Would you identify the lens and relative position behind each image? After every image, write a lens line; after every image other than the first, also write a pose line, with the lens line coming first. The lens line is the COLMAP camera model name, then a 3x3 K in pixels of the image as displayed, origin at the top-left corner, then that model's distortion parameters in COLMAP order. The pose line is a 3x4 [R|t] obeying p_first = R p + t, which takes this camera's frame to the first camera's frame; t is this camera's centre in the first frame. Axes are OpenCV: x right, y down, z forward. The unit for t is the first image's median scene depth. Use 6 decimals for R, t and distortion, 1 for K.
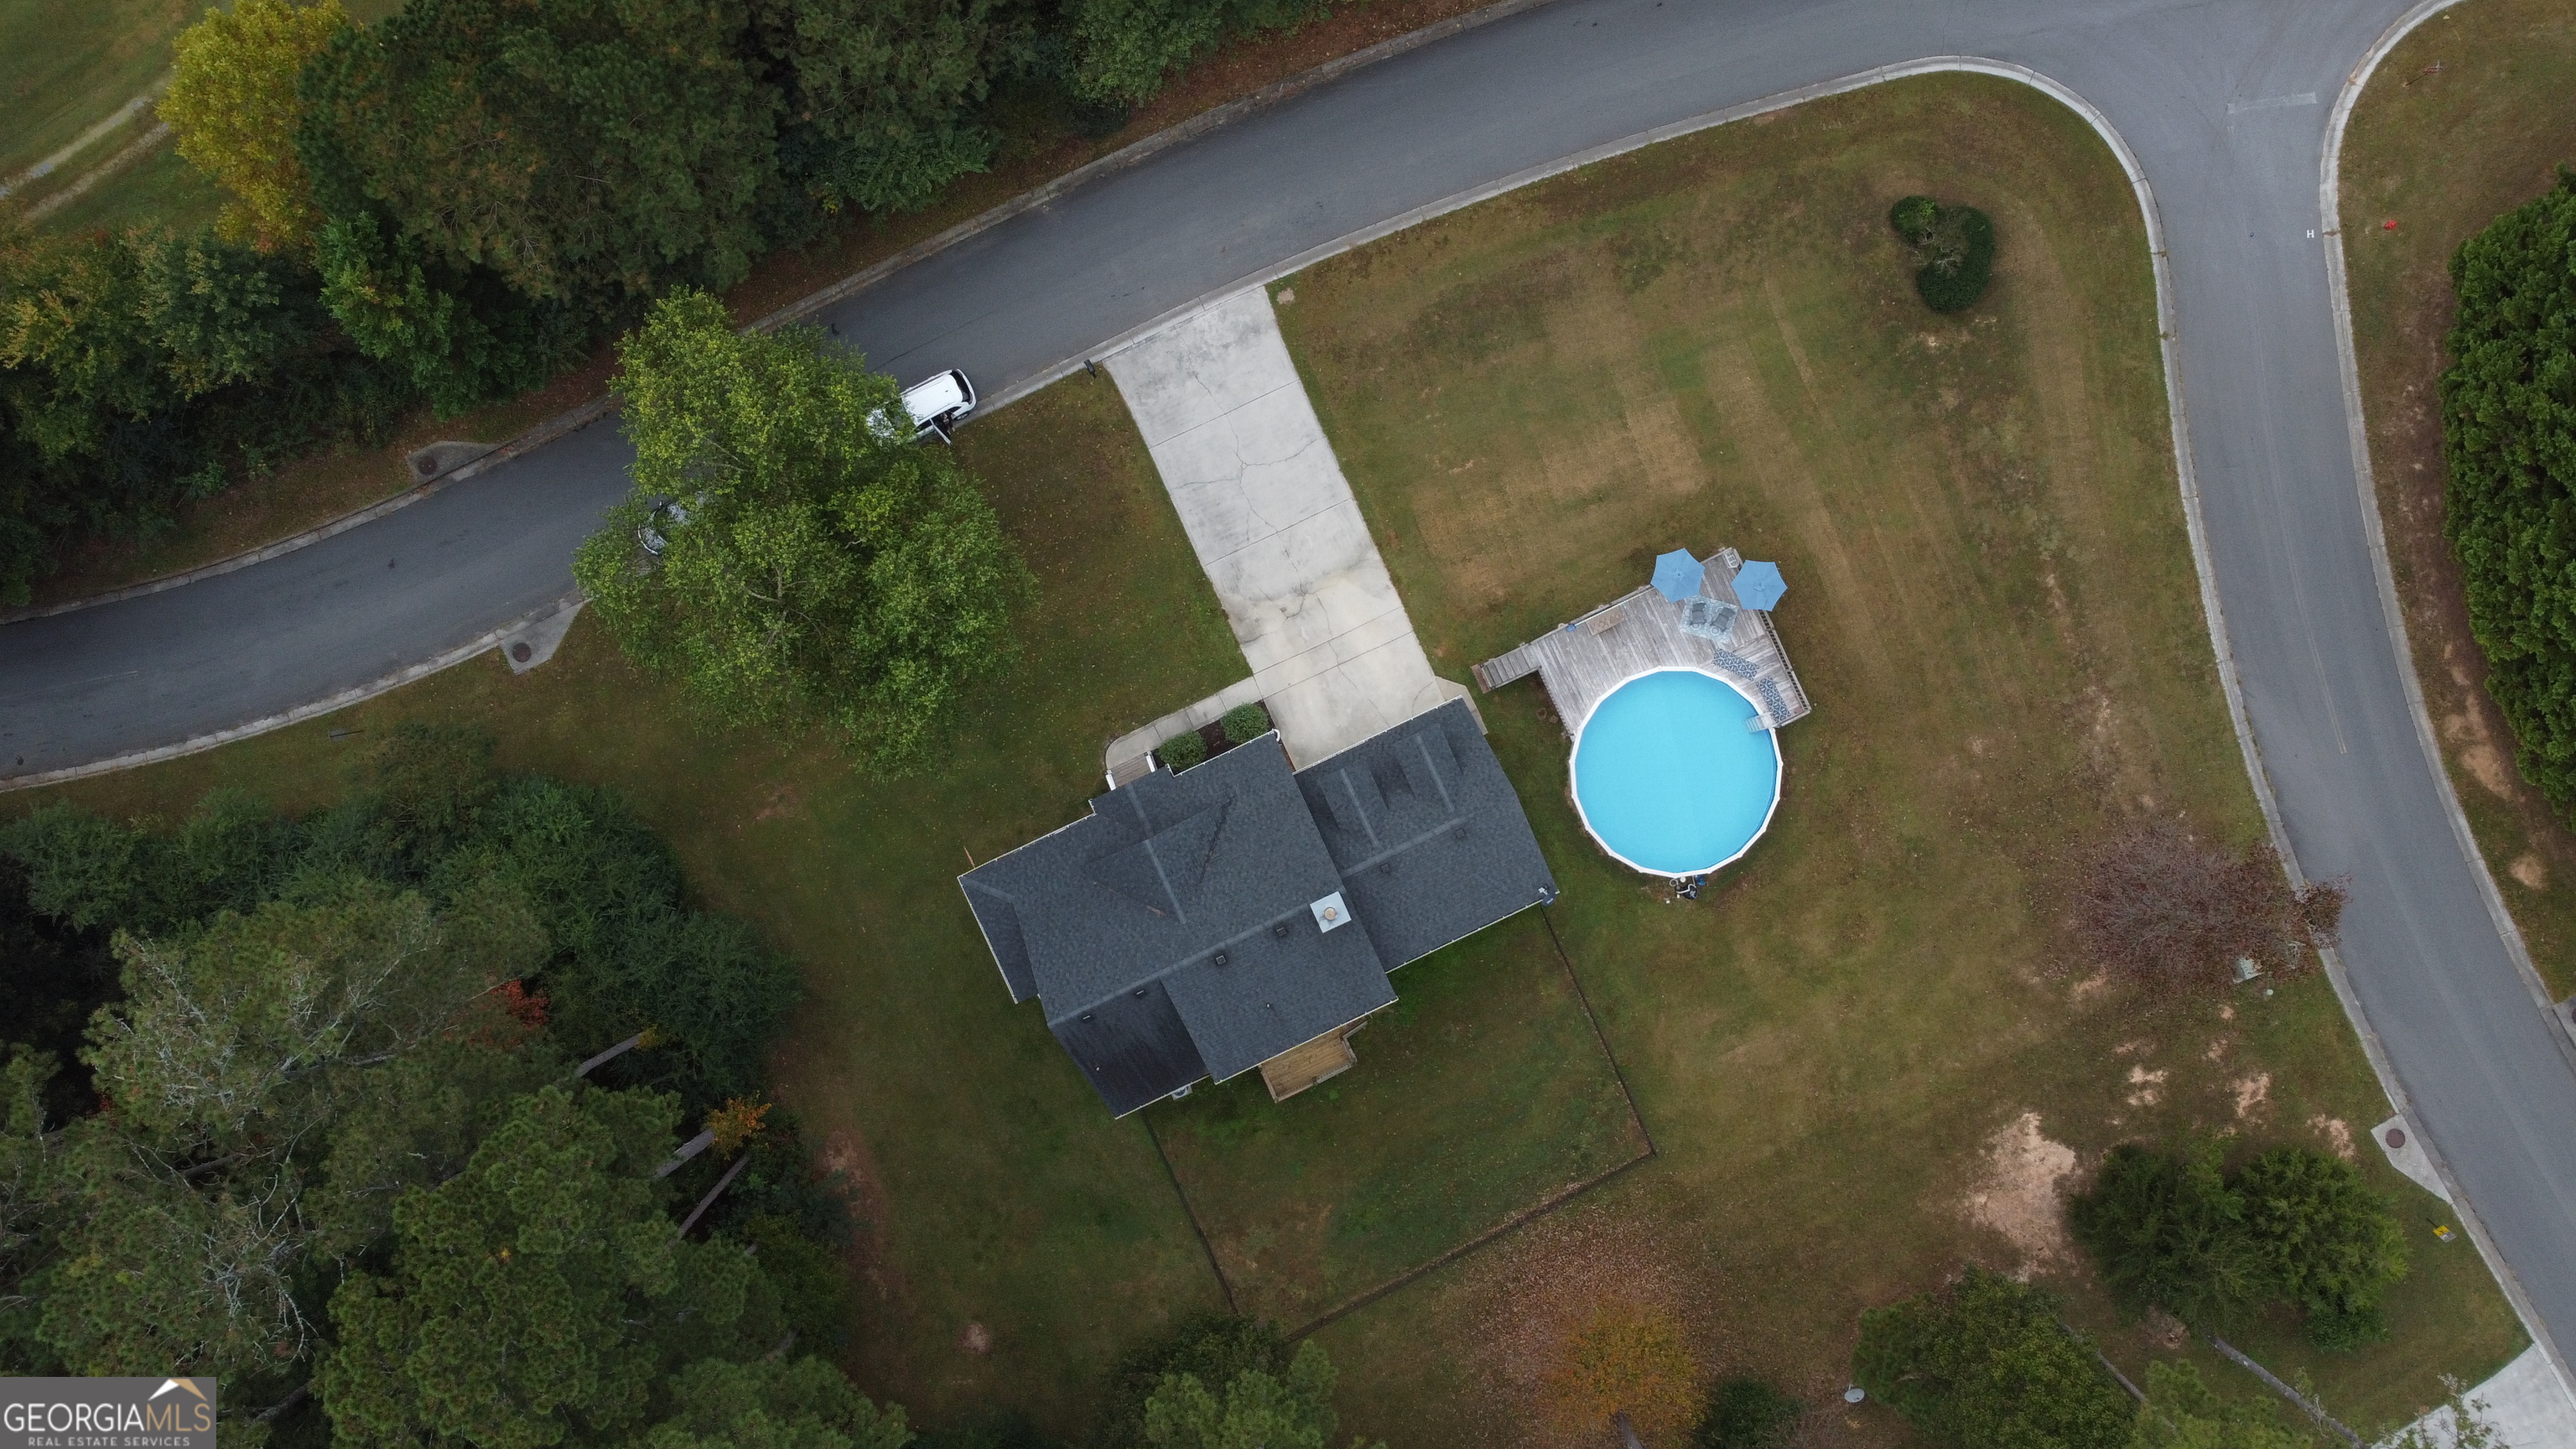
lens RADIAL K [[1974.4, 0, 1297.2], [0, 1974.4, 728.7], [0, 0, 1]] dist [0.009175, -0.003679]
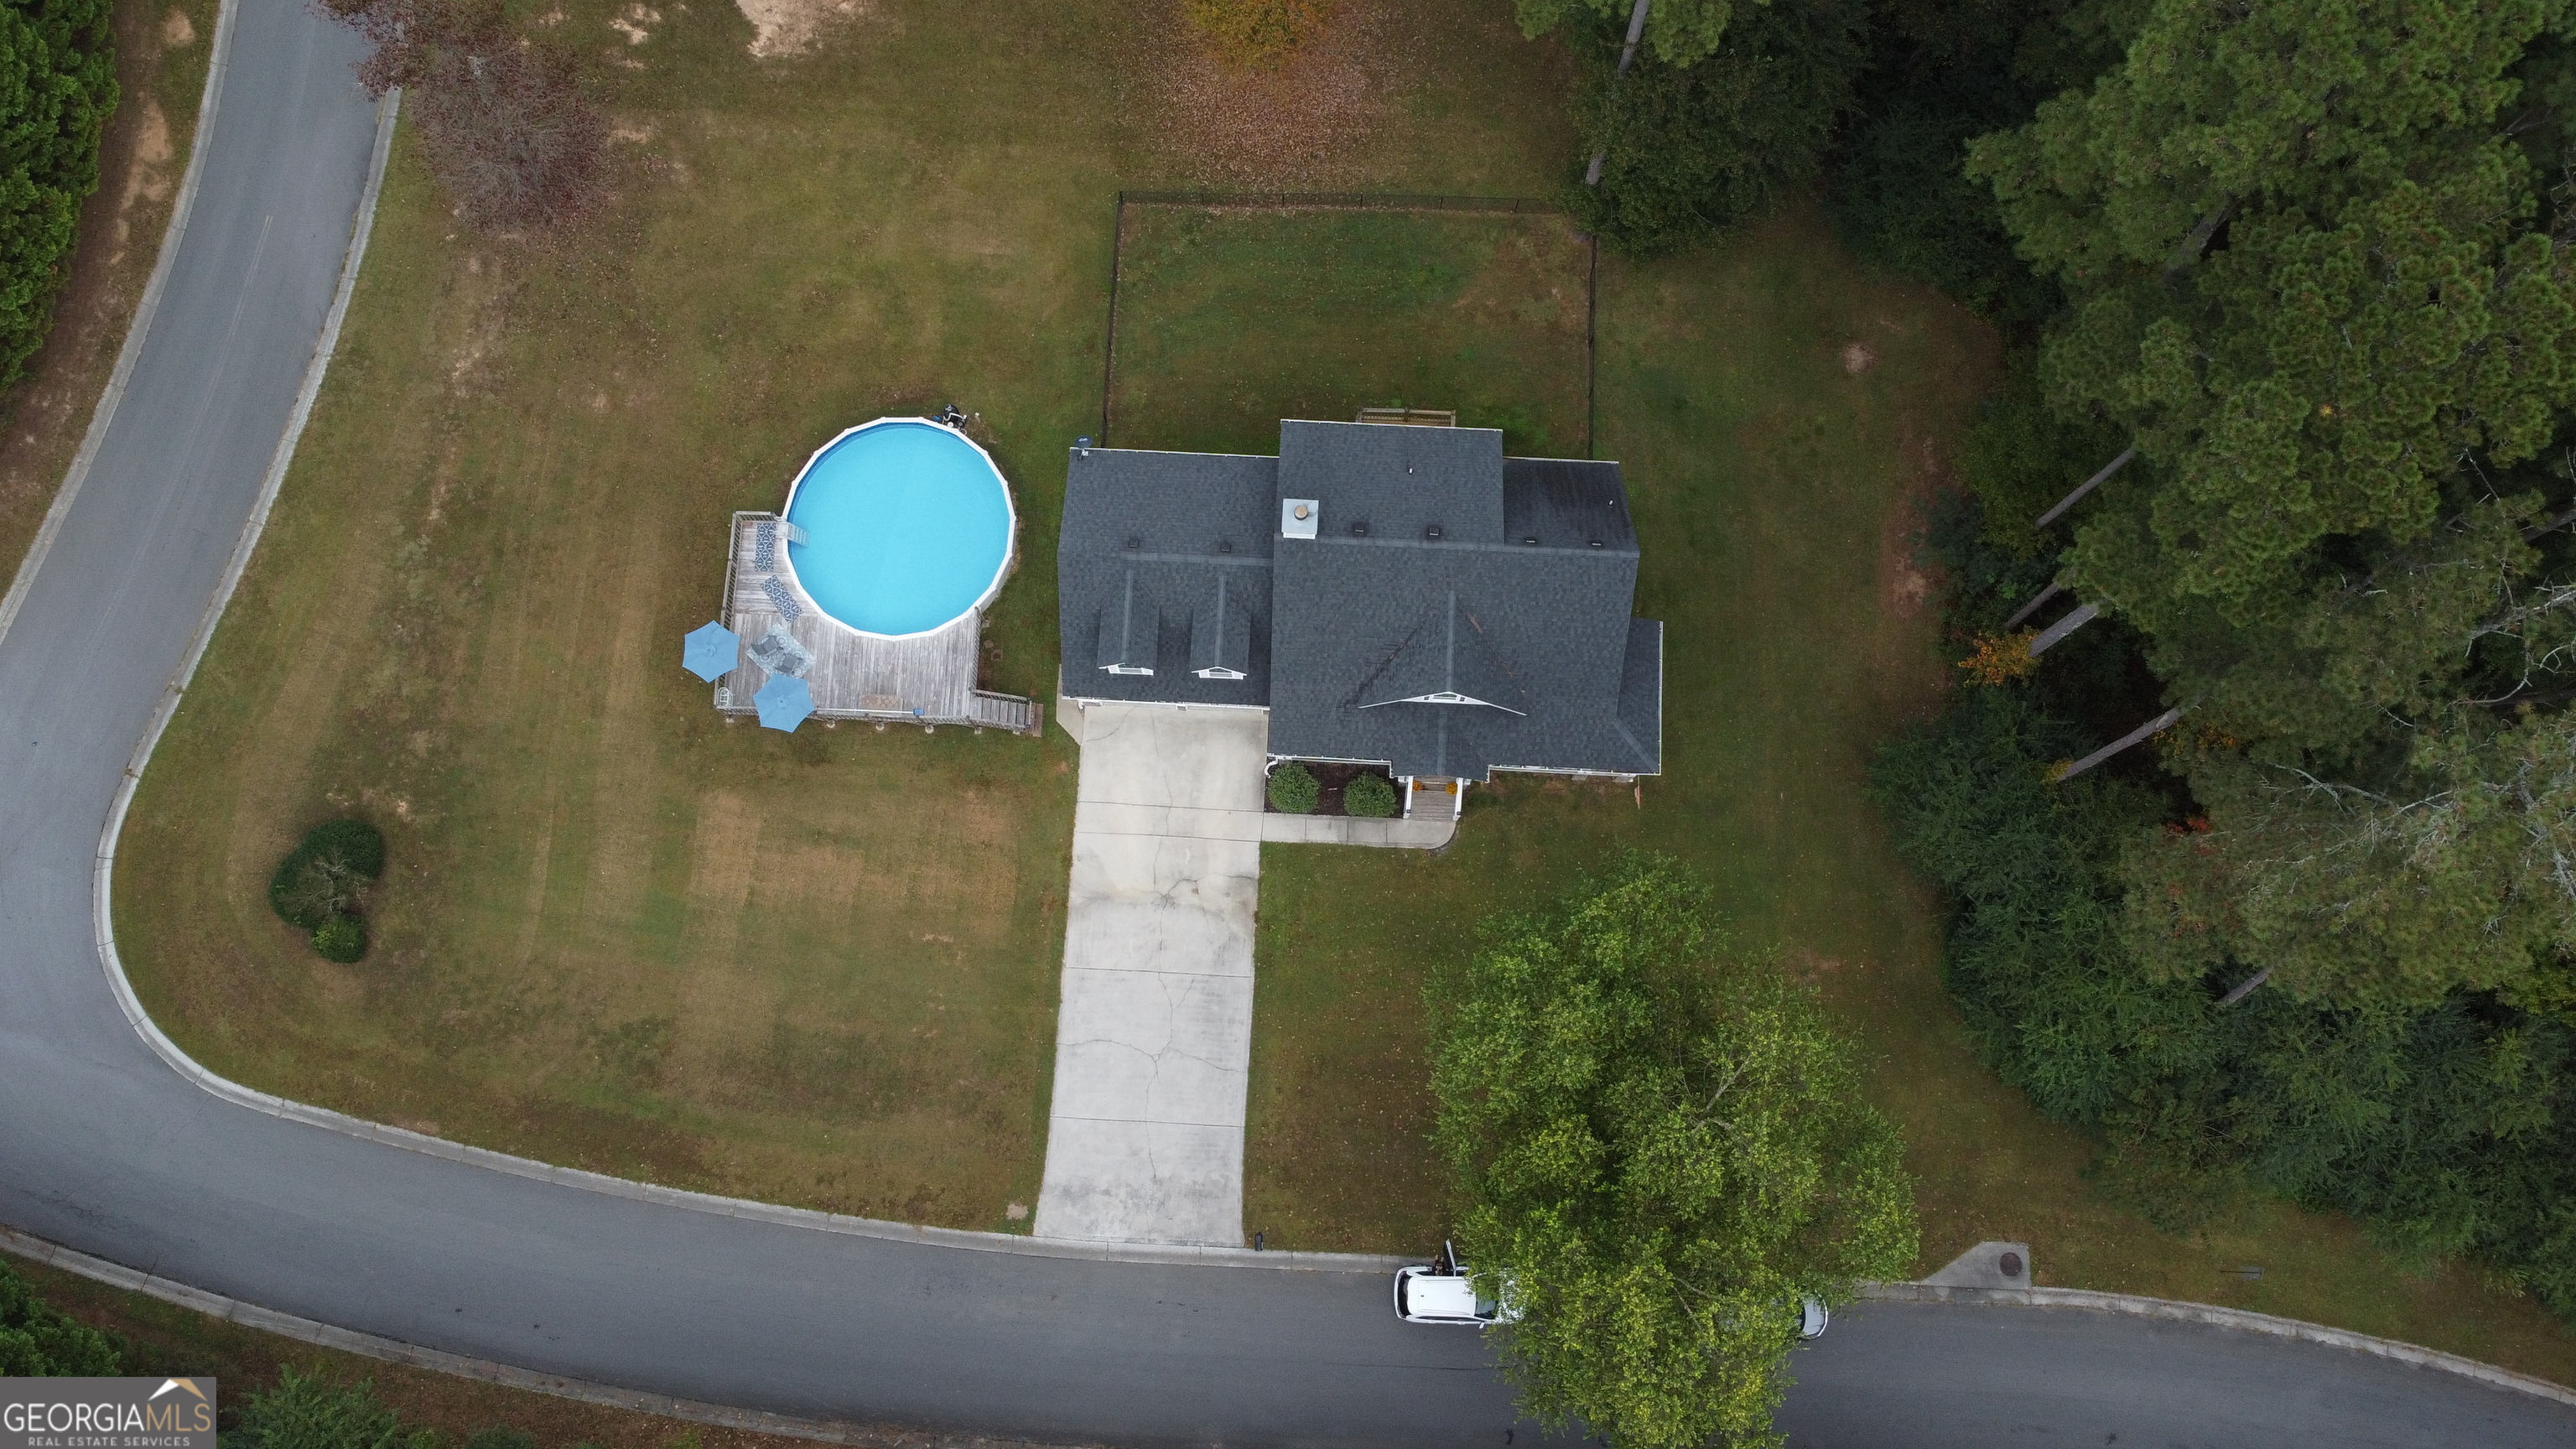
lens RADIAL K [[1969.6, 0, 1296.2], [0, 1969.6, 723.8], [0, 0, 1]] dist [0.006824, -0.015235]
pose [[-0.885193, -0.455620, 0.094041, -0.099151], [0.465221, -0.867693, 0.175155, -0.133099], [0.001795, 0.198795, 0.980039, 0.131290]]
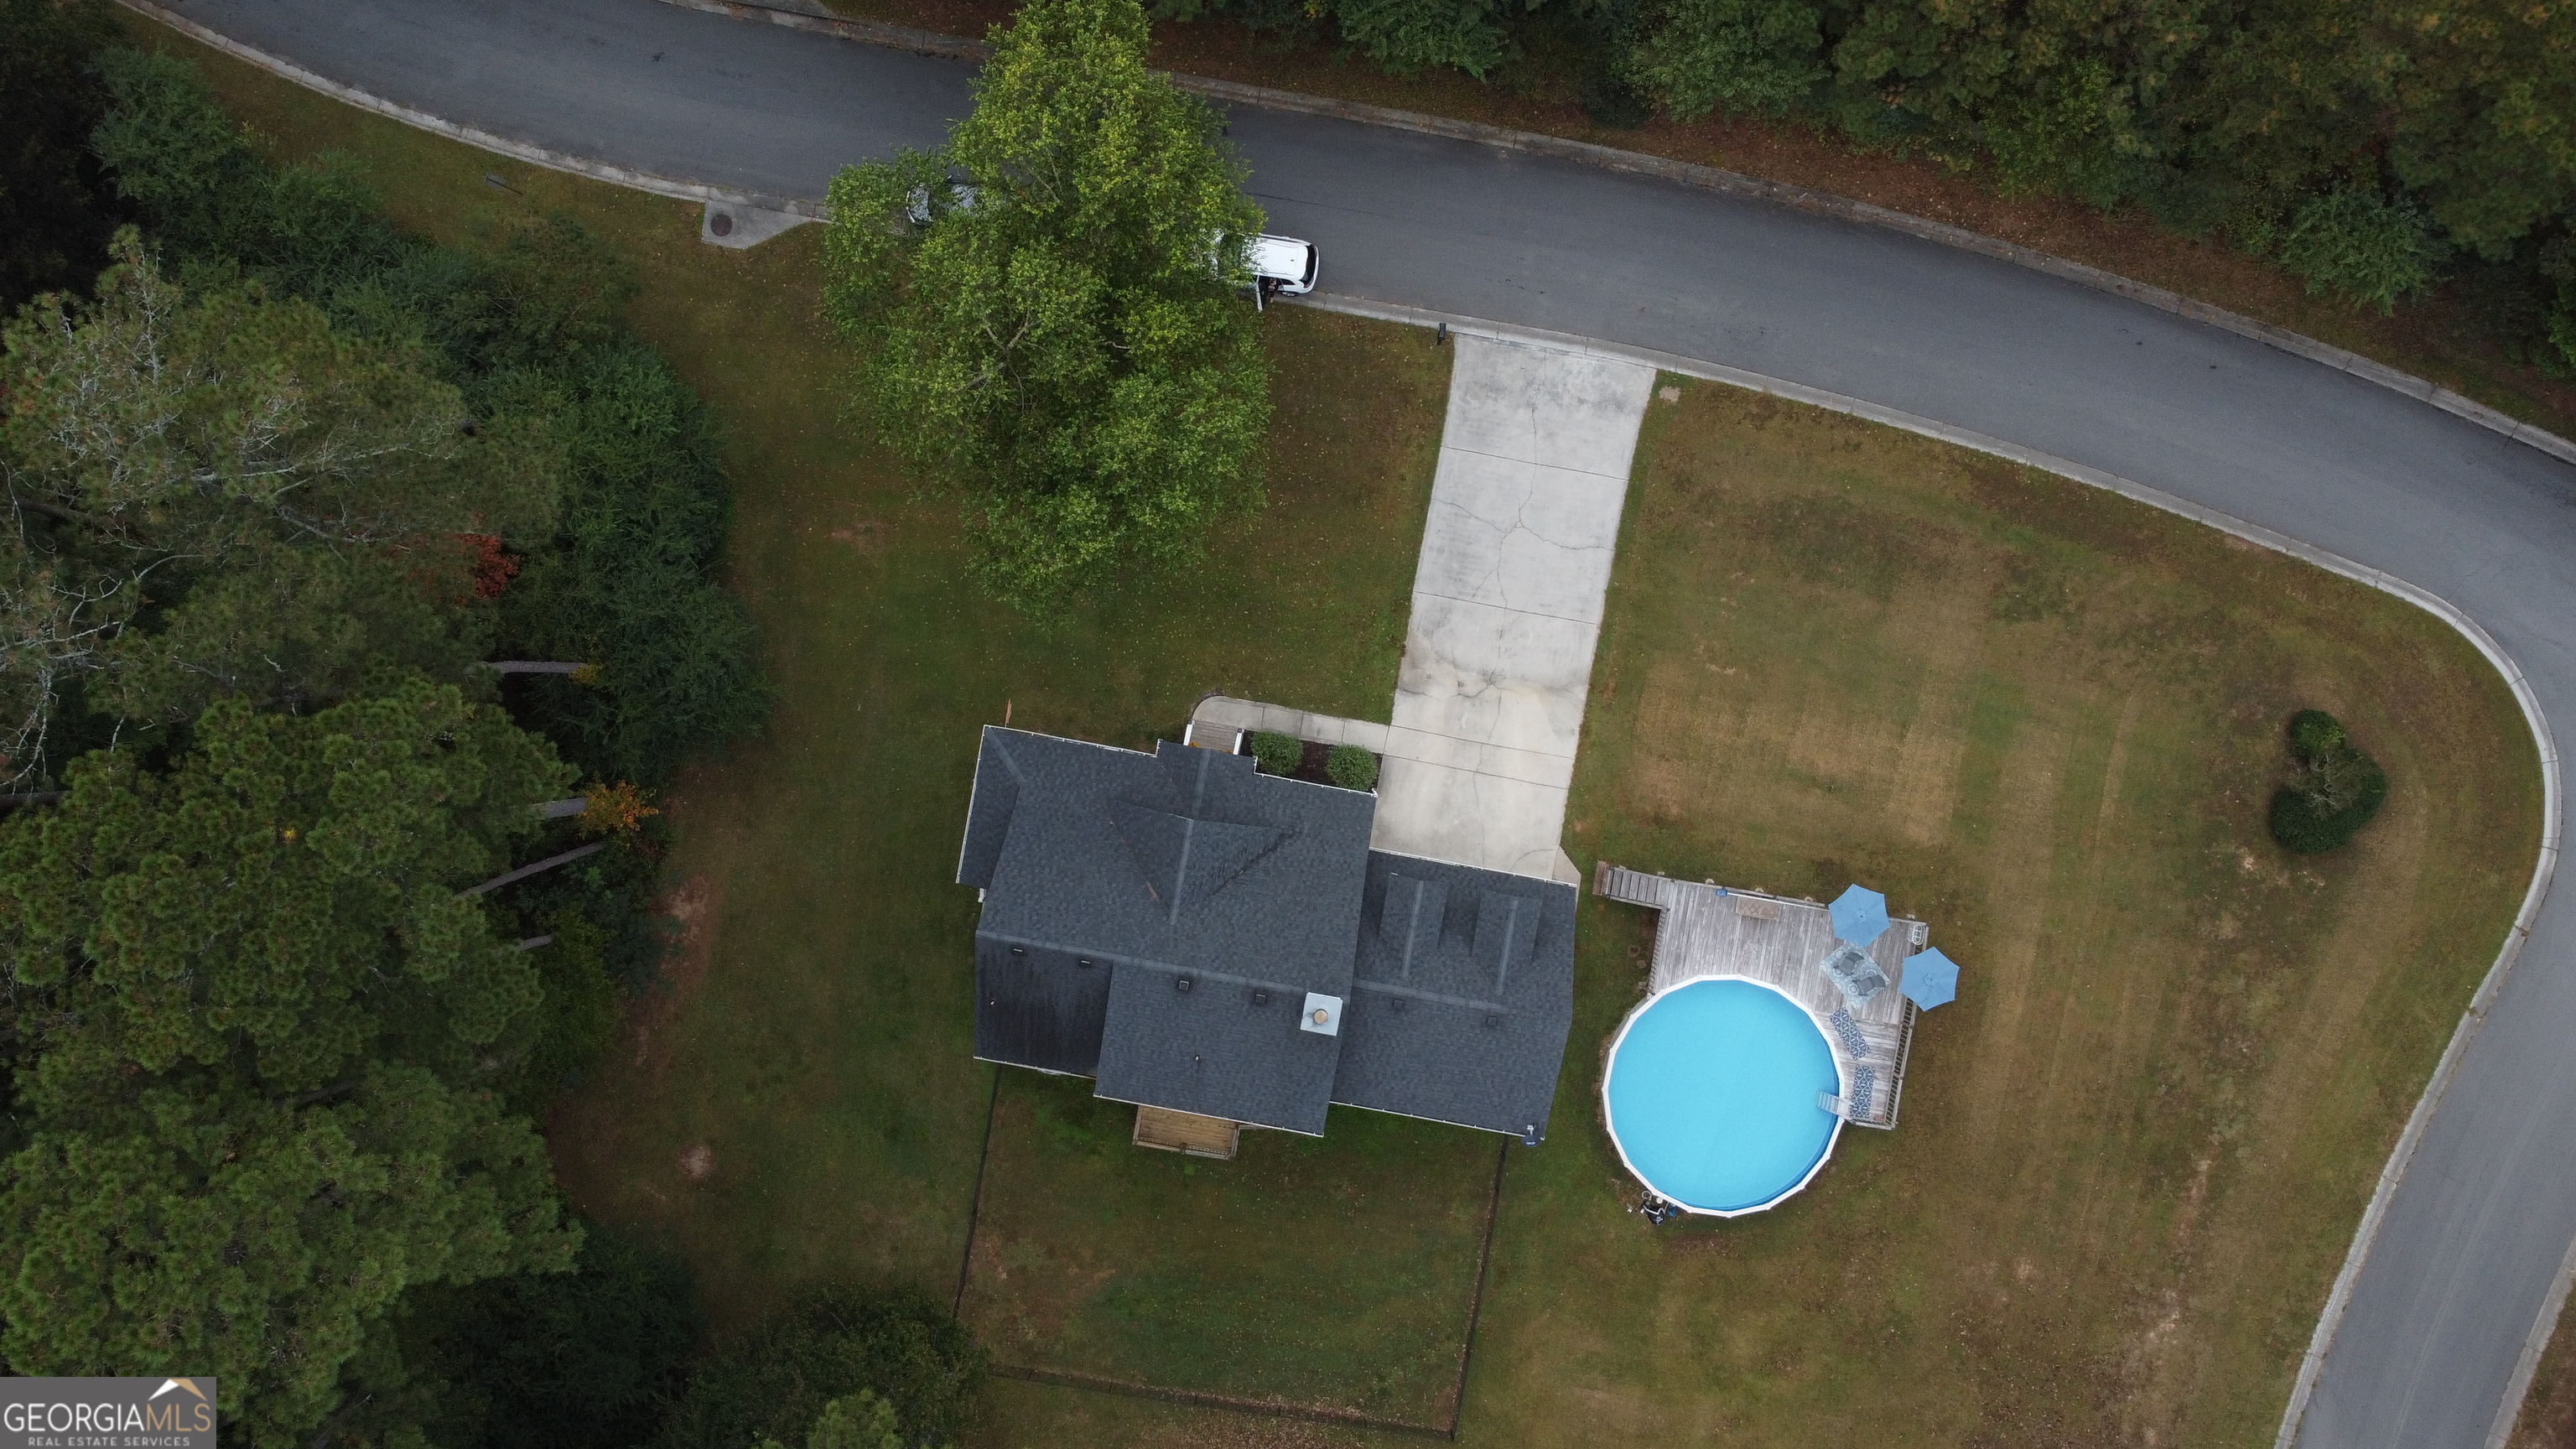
lens RADIAL K [[1974.4, 0, 1297.2], [0, 1974.4, 728.7], [0, 0, 1]] dist [0.009175, -0.003679]
pose [[0.818451, 0.574564, 0.003733, -0.060863], [-0.574572, 0.818452, 0.001783, -0.004142], [-0.002031, -0.003604, 0.999991, 0.127770]]
